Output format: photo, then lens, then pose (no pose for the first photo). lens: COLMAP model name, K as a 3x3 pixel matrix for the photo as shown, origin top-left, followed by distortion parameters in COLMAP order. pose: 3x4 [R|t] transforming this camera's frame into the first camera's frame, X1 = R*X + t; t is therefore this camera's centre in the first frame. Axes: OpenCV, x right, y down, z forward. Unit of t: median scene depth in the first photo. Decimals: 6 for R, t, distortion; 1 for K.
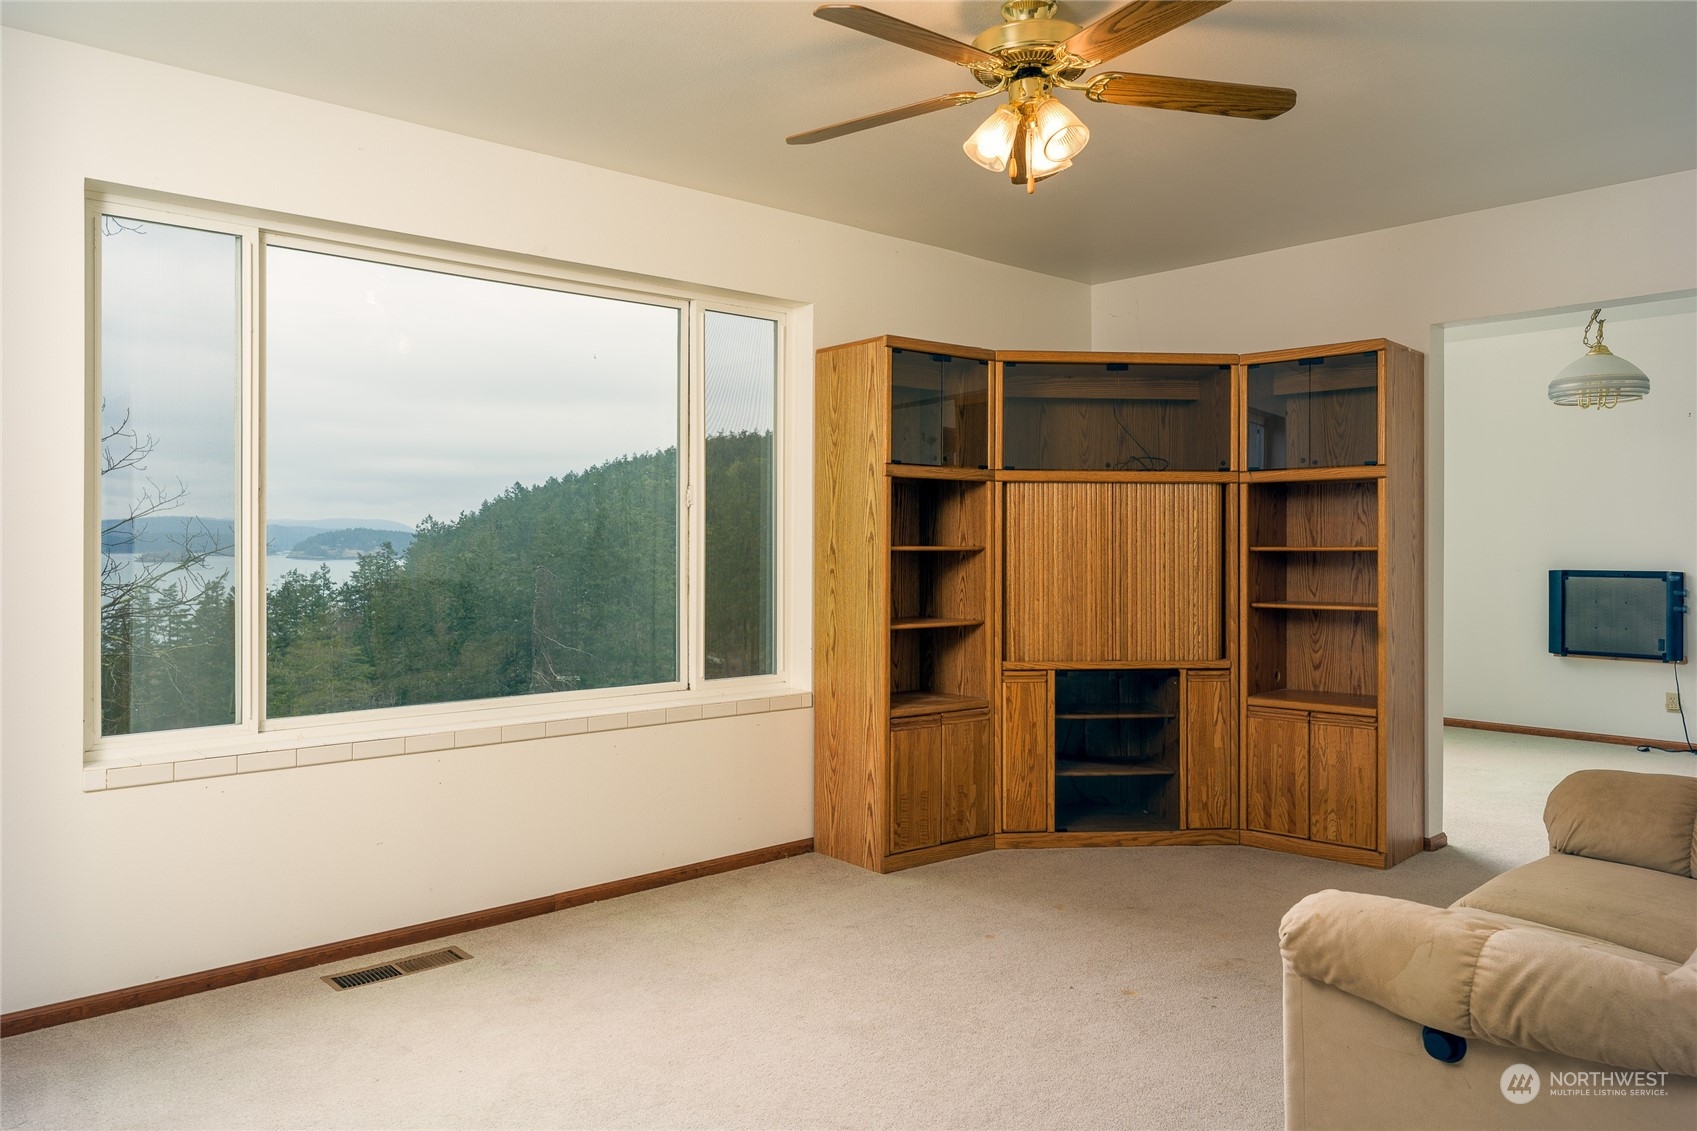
lens RADIAL K [[1214.8, 0, 847.6], [0, 1214.8, 545.3], [0, 0, 1]] dist [0.001760, 0.000337]
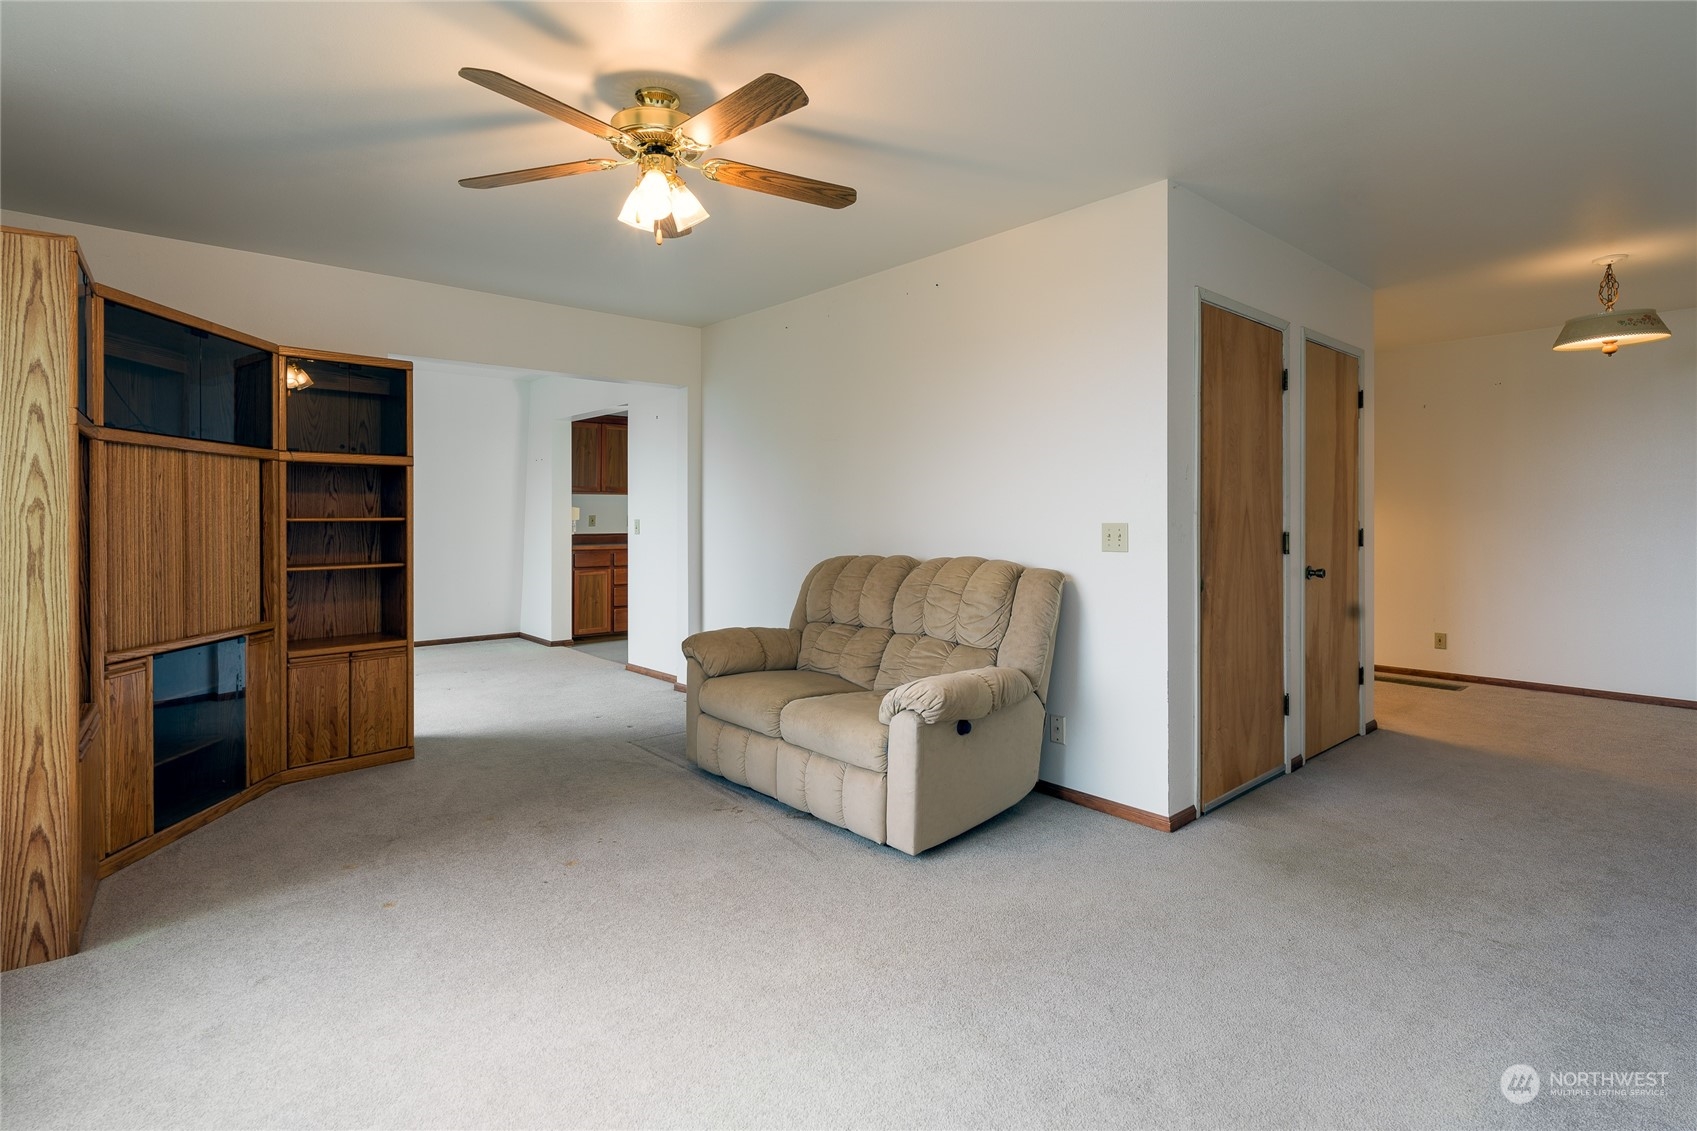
lens RADIAL K [[846.4, 0, 847.0], [0, 846.4, 520.6], [0, 0, 1]] dist [-0.002633, -0.000883]
pose [[-0.003561, -0.003752, 0.999987, -0.458874], [-0.001876, 0.999991, 0.003745, -0.000335], [-0.999992, -0.001863, -0.003568, 0.488542]]
